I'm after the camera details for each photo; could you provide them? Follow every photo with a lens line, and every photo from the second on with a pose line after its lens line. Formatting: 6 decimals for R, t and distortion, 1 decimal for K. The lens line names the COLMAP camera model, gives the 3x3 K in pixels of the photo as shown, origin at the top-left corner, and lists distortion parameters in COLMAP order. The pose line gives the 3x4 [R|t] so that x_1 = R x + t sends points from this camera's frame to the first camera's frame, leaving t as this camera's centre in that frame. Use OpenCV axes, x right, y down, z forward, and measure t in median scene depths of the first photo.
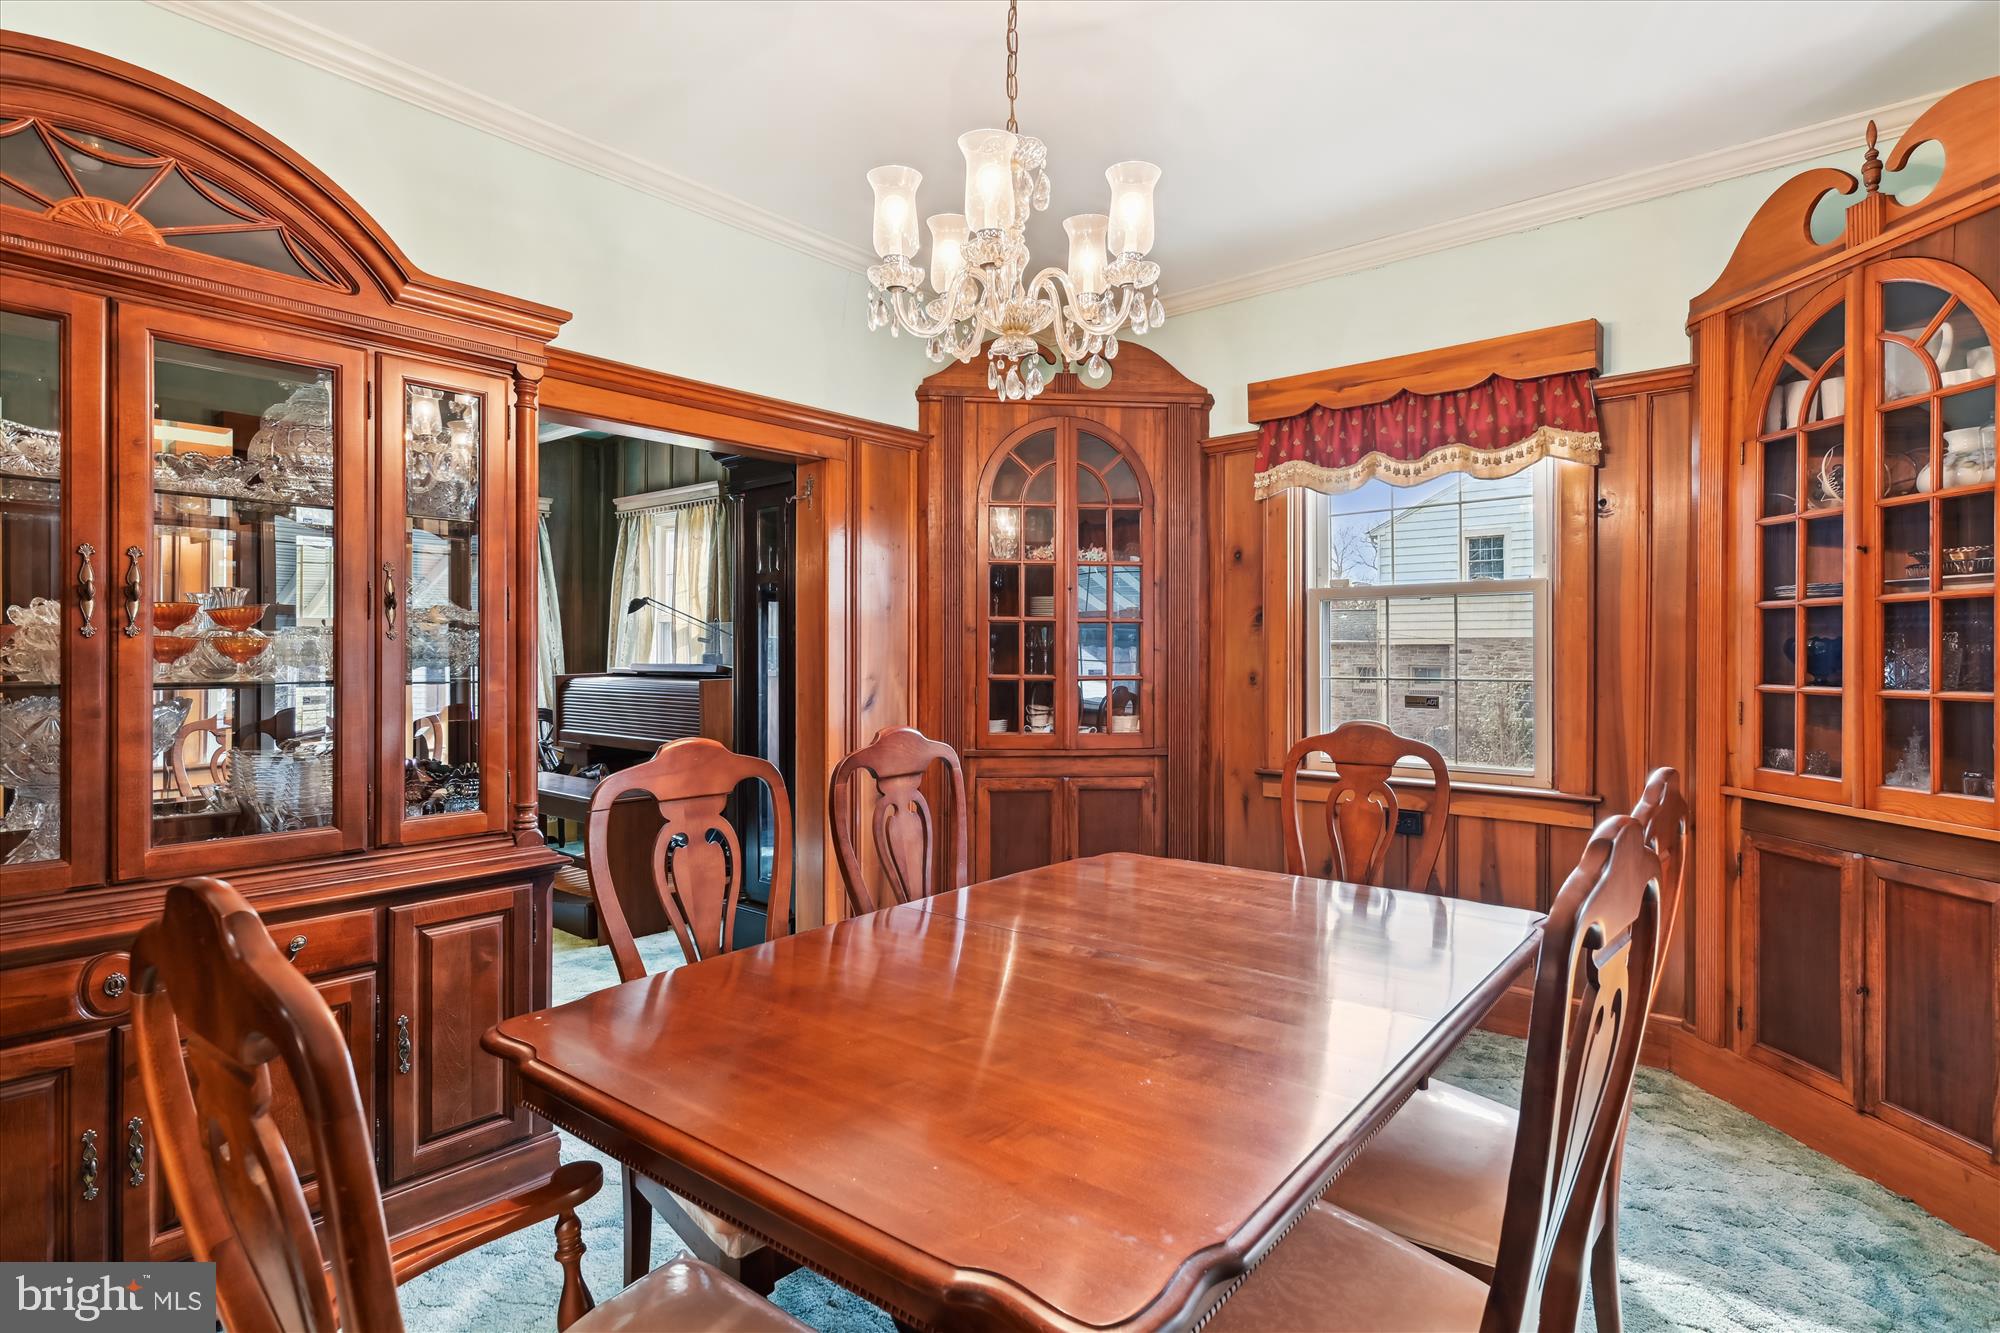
lens RADIAL K [[991.1, 0, 1000.6], [0, 991.1, 661.2], [0, 0, 1]] dist [0.001466, 0.001779]
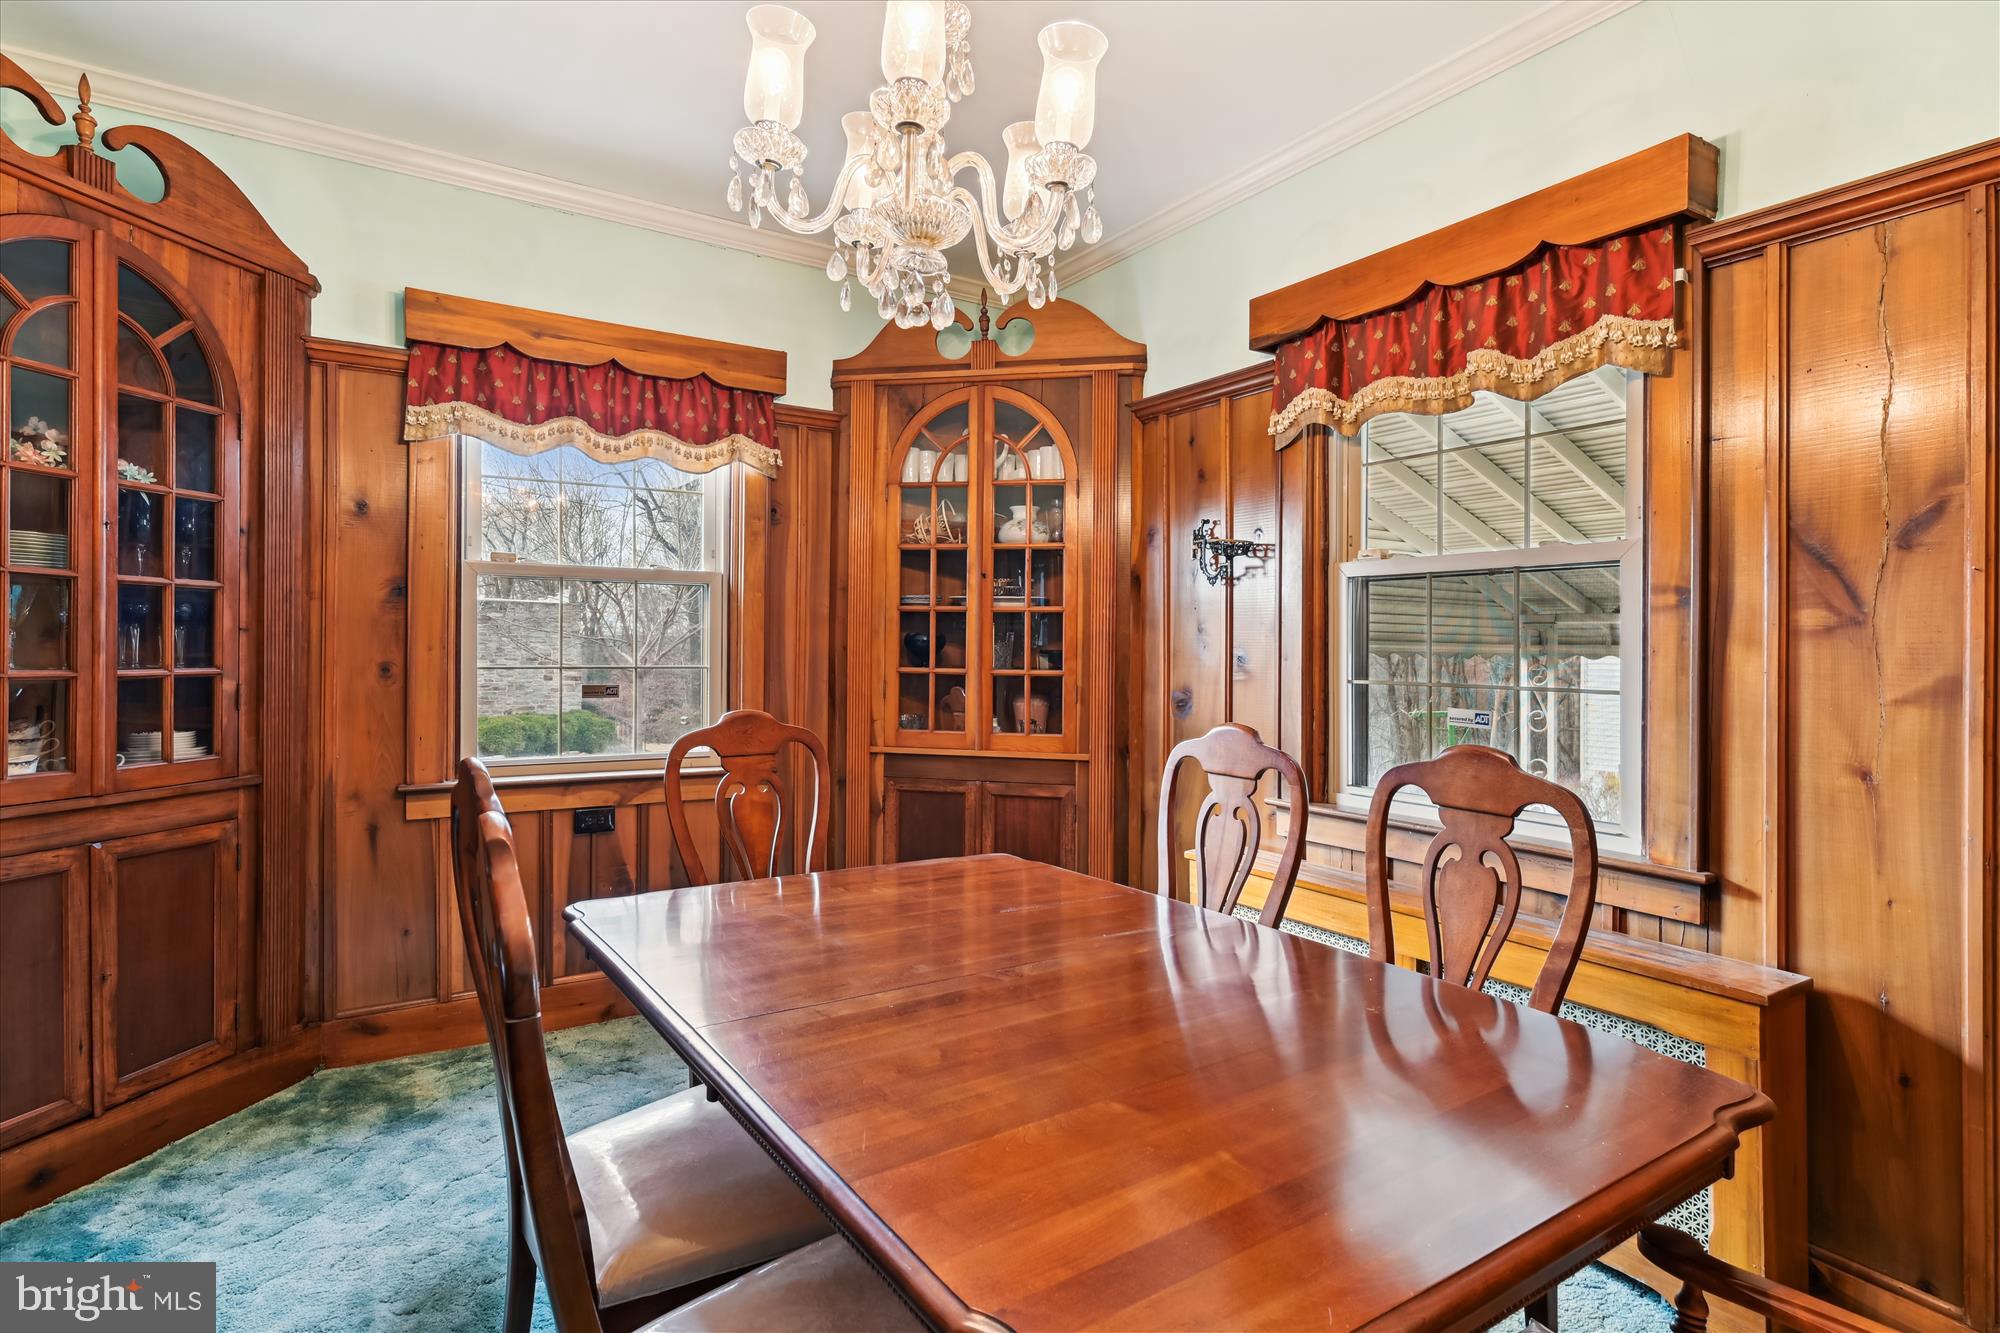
lens RADIAL K [[991.1, 0, 1000.0], [0, 991.1, 659.4], [0, 0, 1]] dist [0.001466, 0.001779]
pose [[0.324480, -0.007215, 0.945865, -0.365243], [-0.006112, 0.999934, 0.009724, -0.001421], [-0.945873, -0.008937, 0.324415, 0.345312]]
